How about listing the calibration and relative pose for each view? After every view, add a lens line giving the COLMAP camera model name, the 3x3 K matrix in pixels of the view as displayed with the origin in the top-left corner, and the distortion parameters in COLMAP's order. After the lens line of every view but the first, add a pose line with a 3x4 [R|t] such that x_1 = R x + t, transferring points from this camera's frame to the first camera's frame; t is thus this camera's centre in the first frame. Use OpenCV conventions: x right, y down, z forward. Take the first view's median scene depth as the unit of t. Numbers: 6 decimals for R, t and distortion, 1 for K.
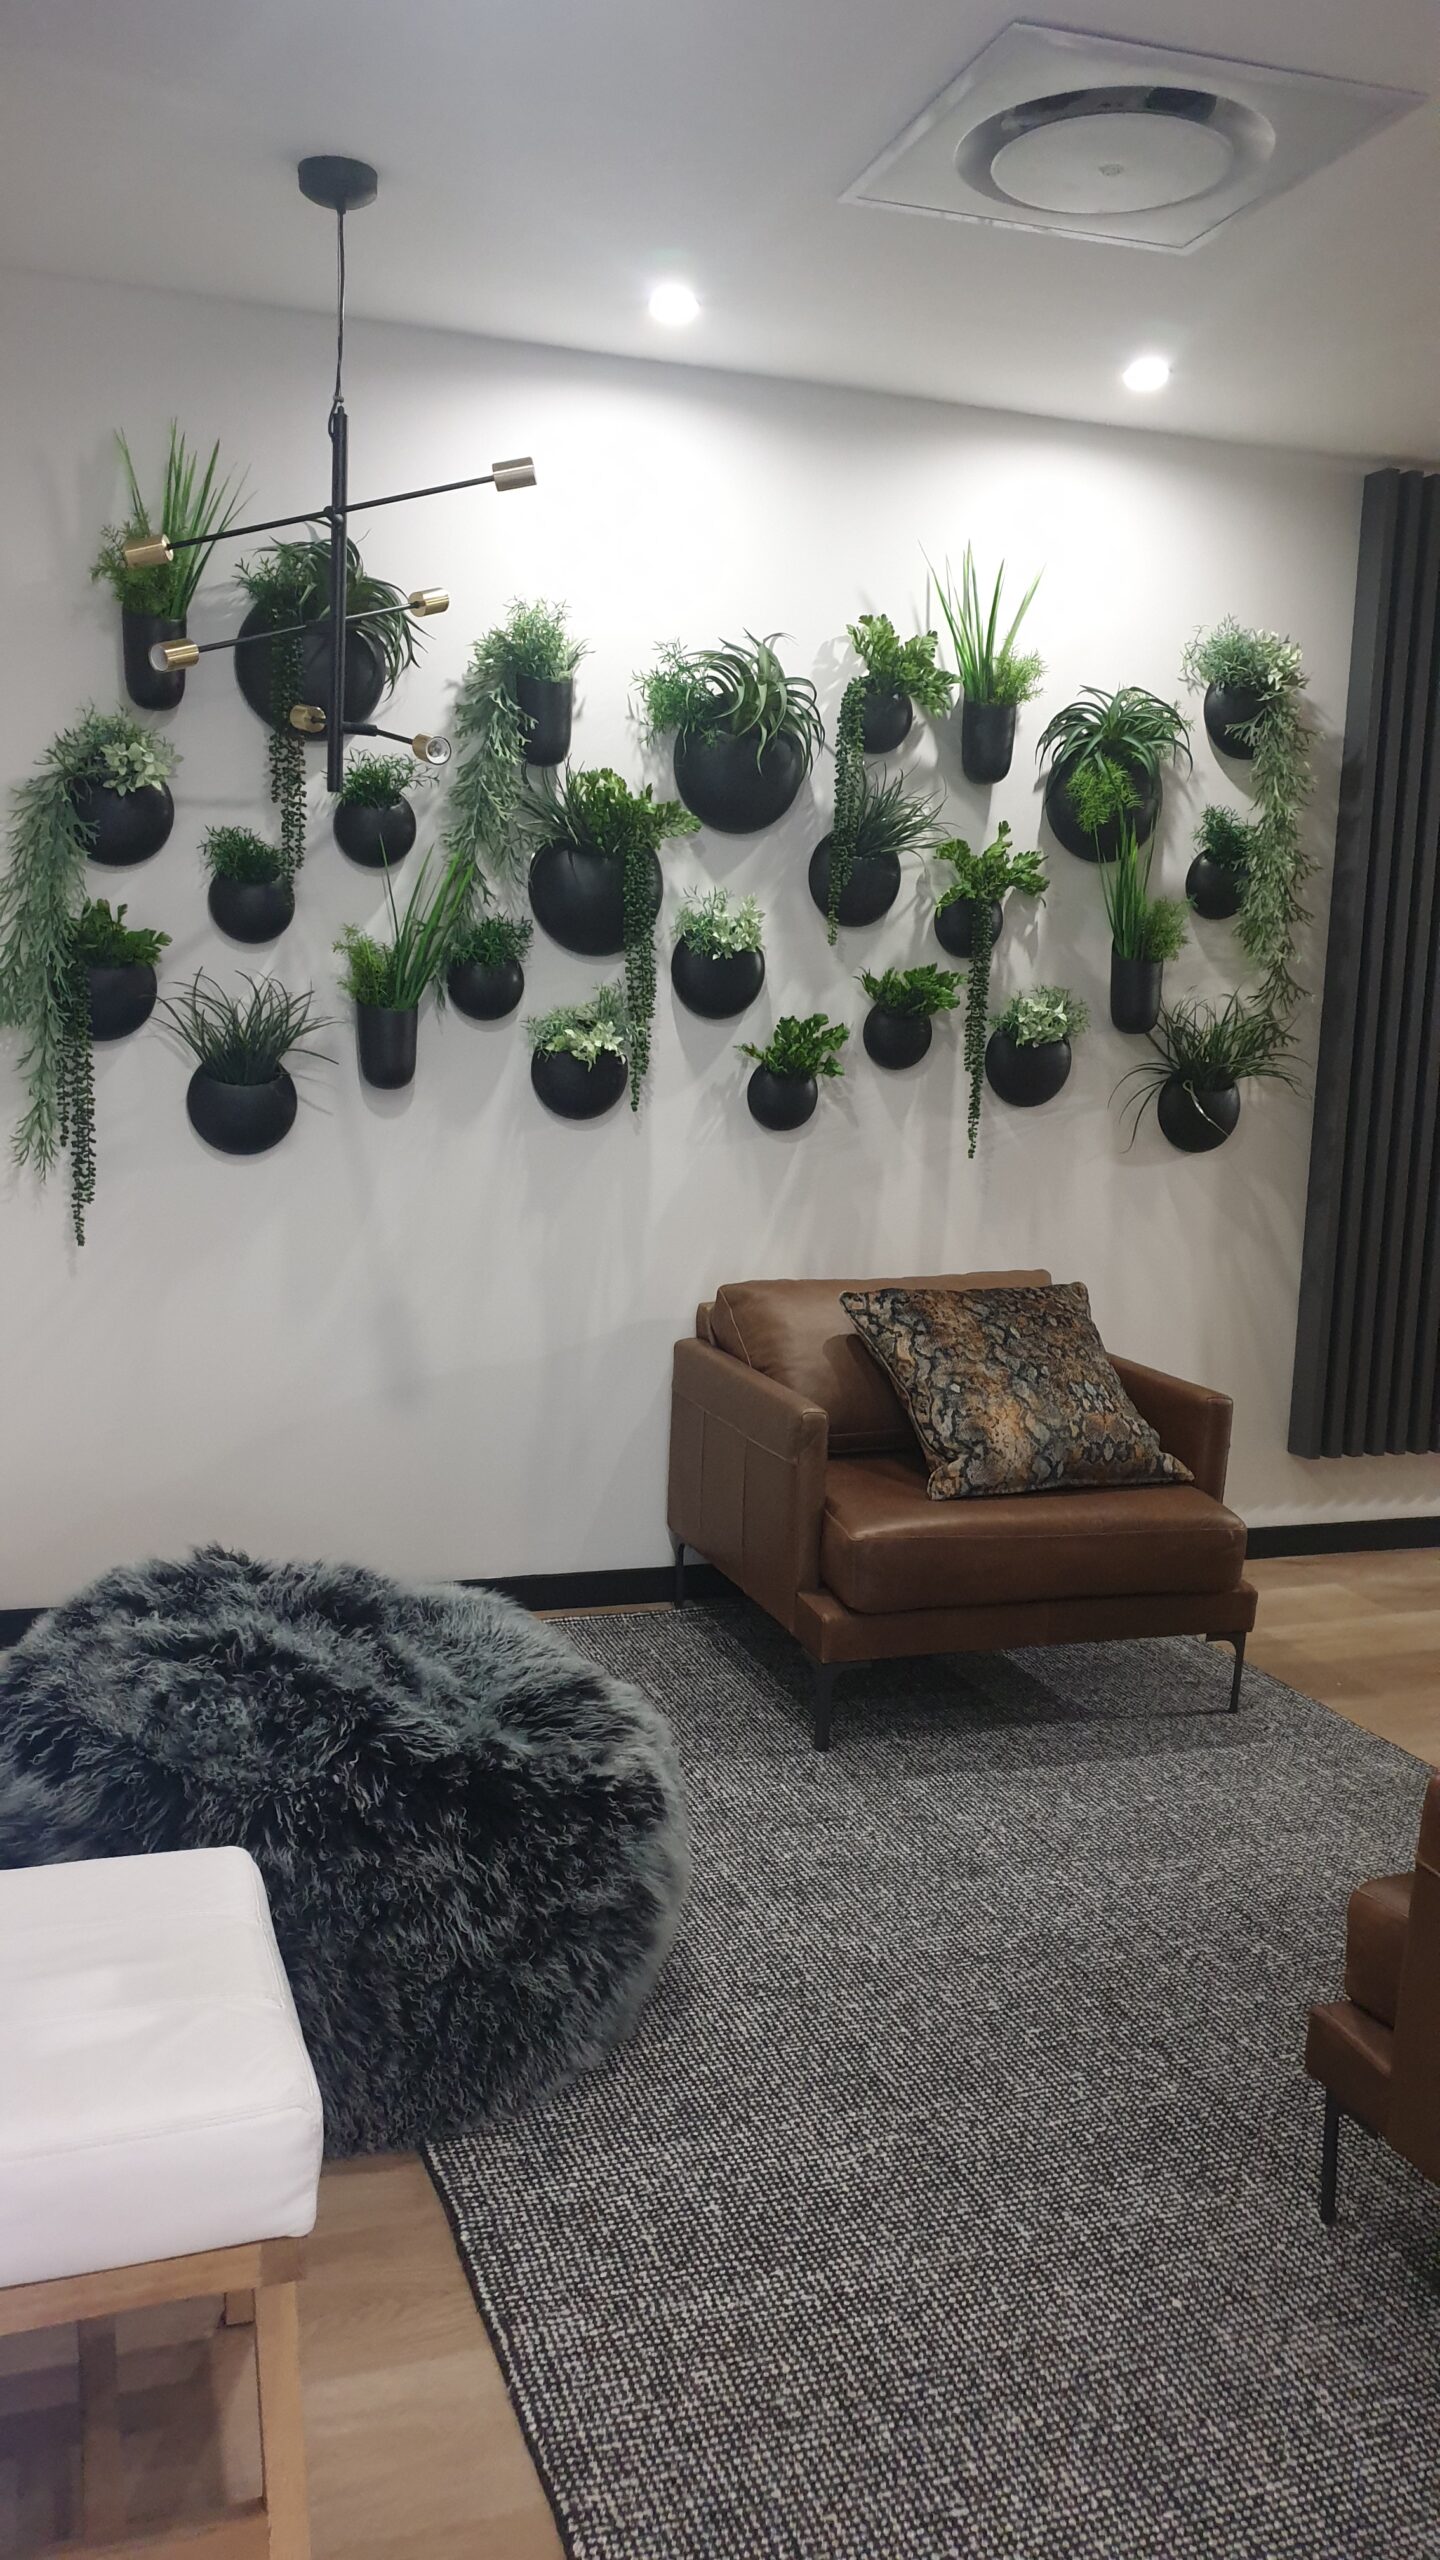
lens RADIAL K [[1957.9, 0, 720.0], [0, 1957.9, 1280.0], [0, 0, 1]] dist [0.001271, 0.000263]
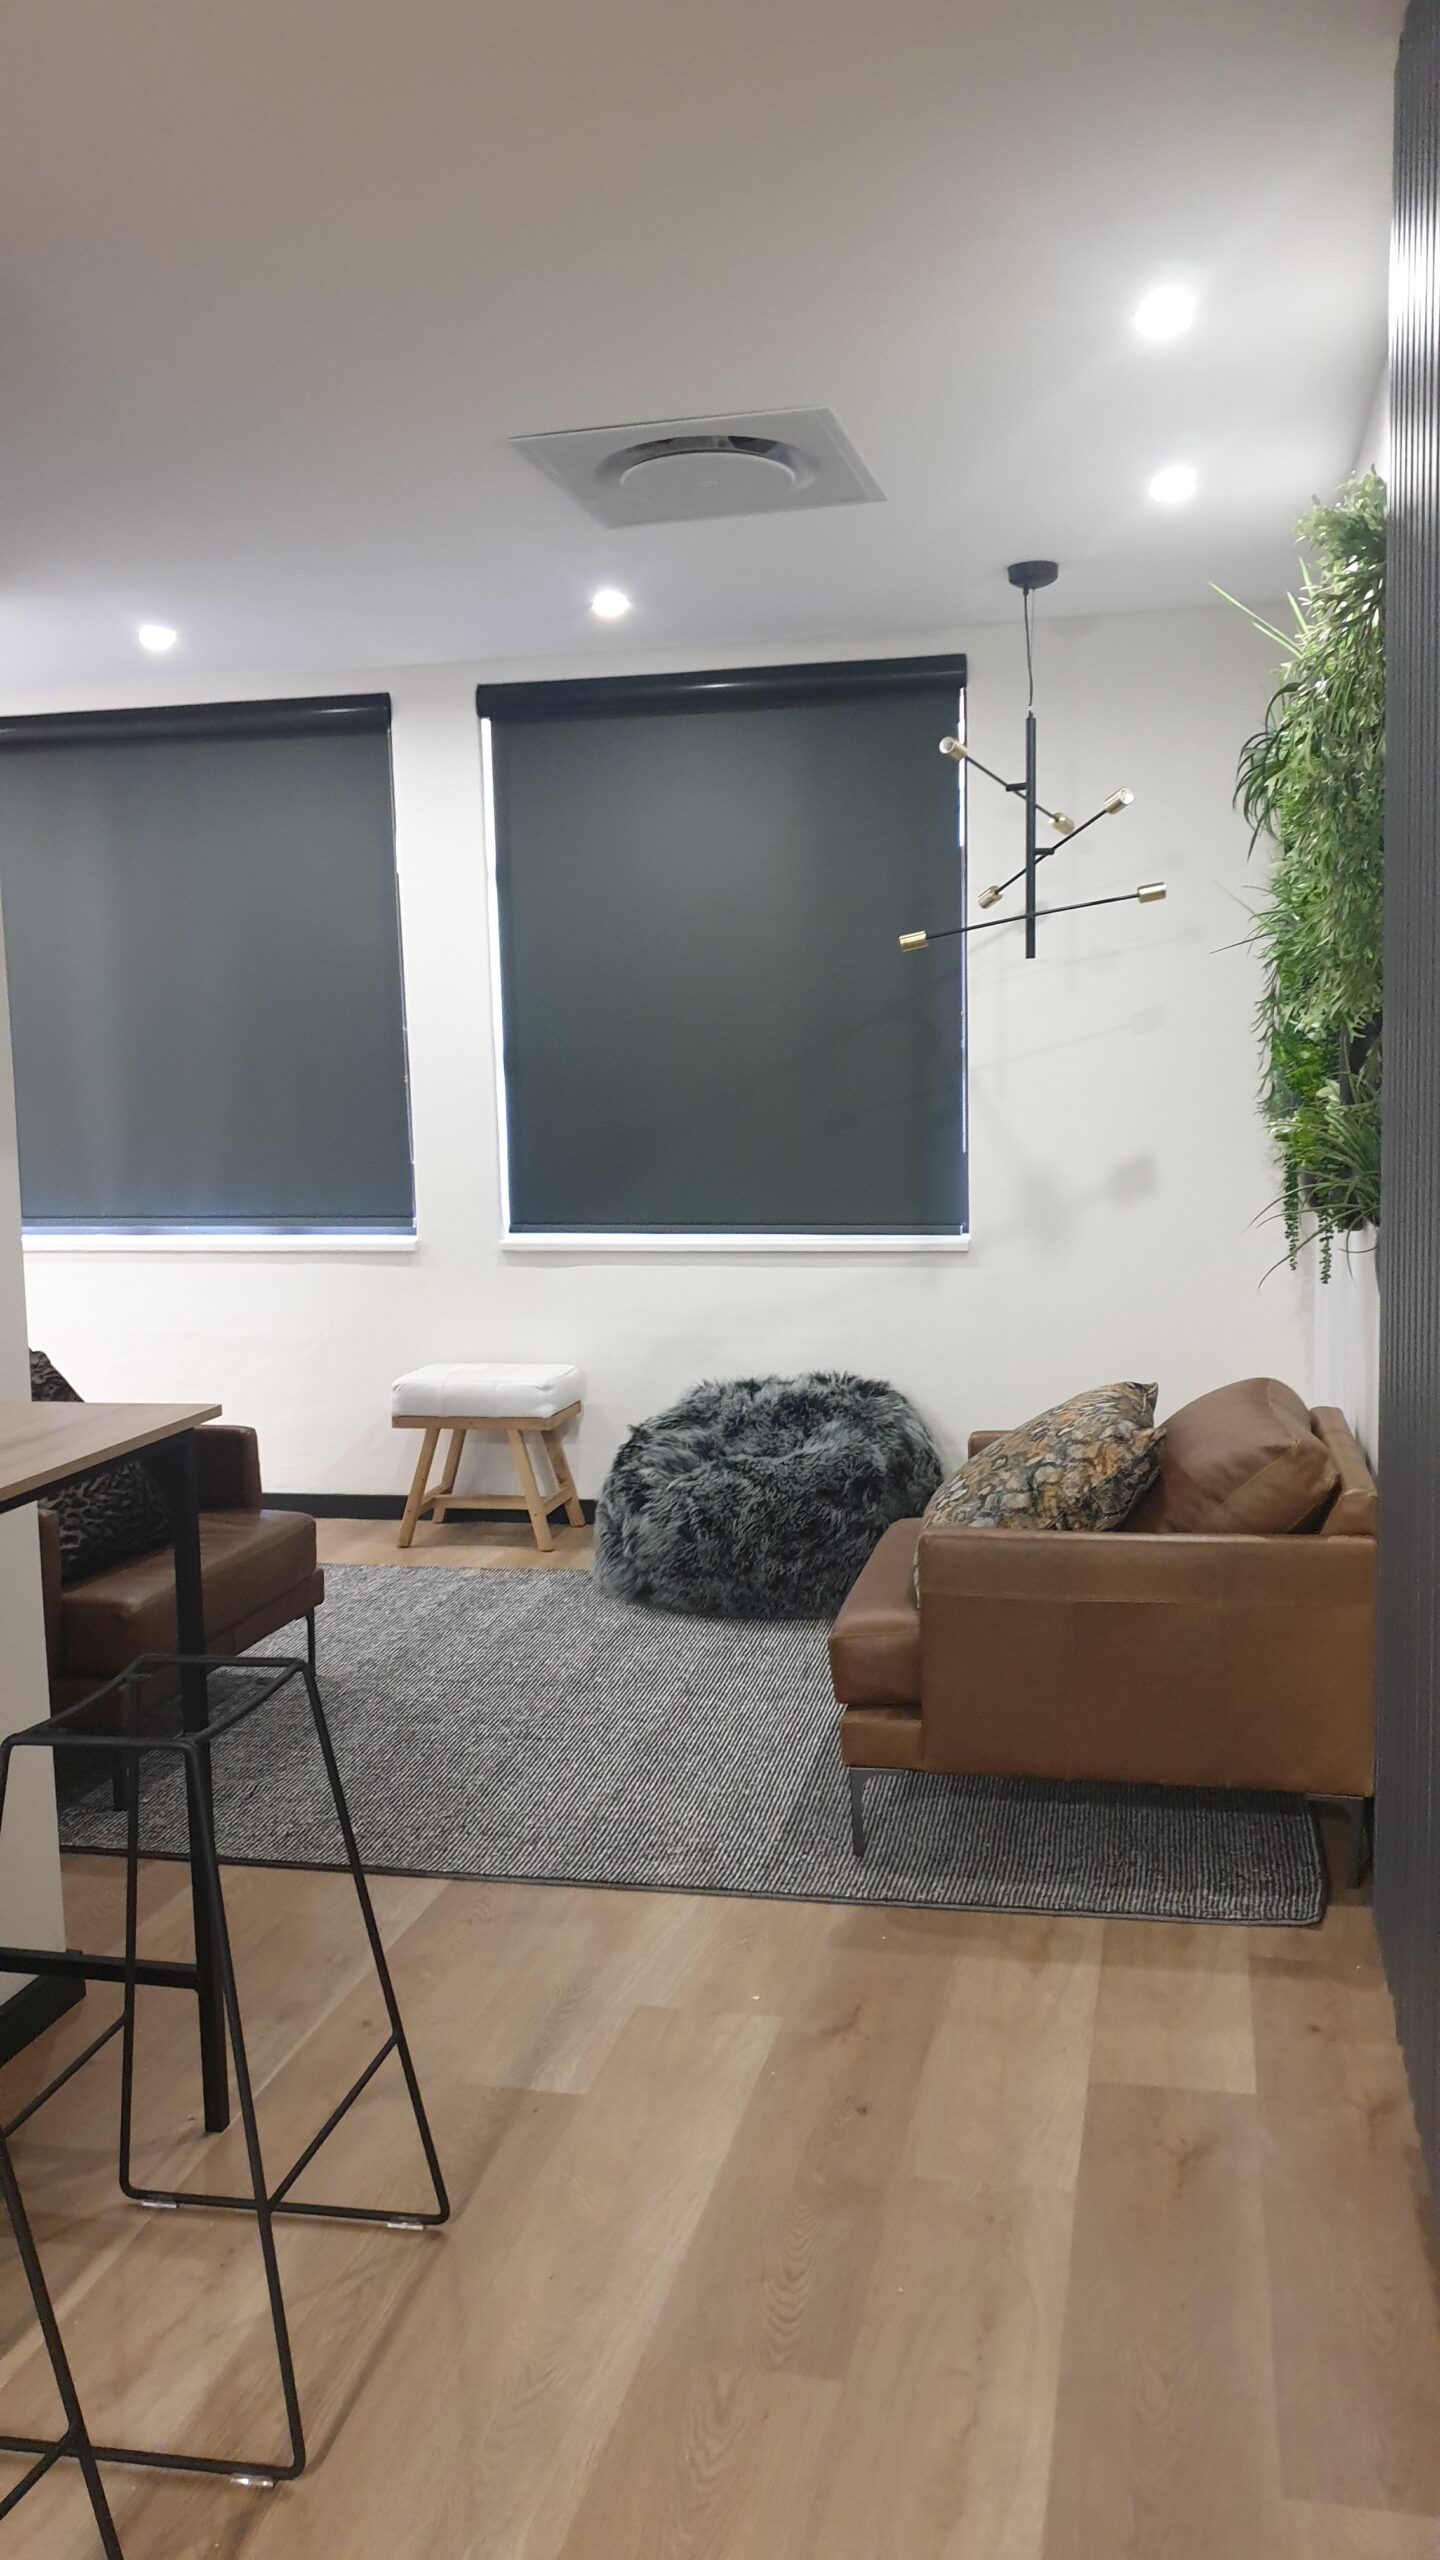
lens RADIAL K [[1957.9, 0, 720.0], [0, 1957.9, 1280.0], [0, 0, 1]] dist [0.001271, 0.000263]
pose [[-0.519139, 0.083047, -0.850645, 1.072865], [-0.125403, 0.977096, 0.171924, -0.196060], [0.845440, 0.195926, -0.496835, 1.371614]]
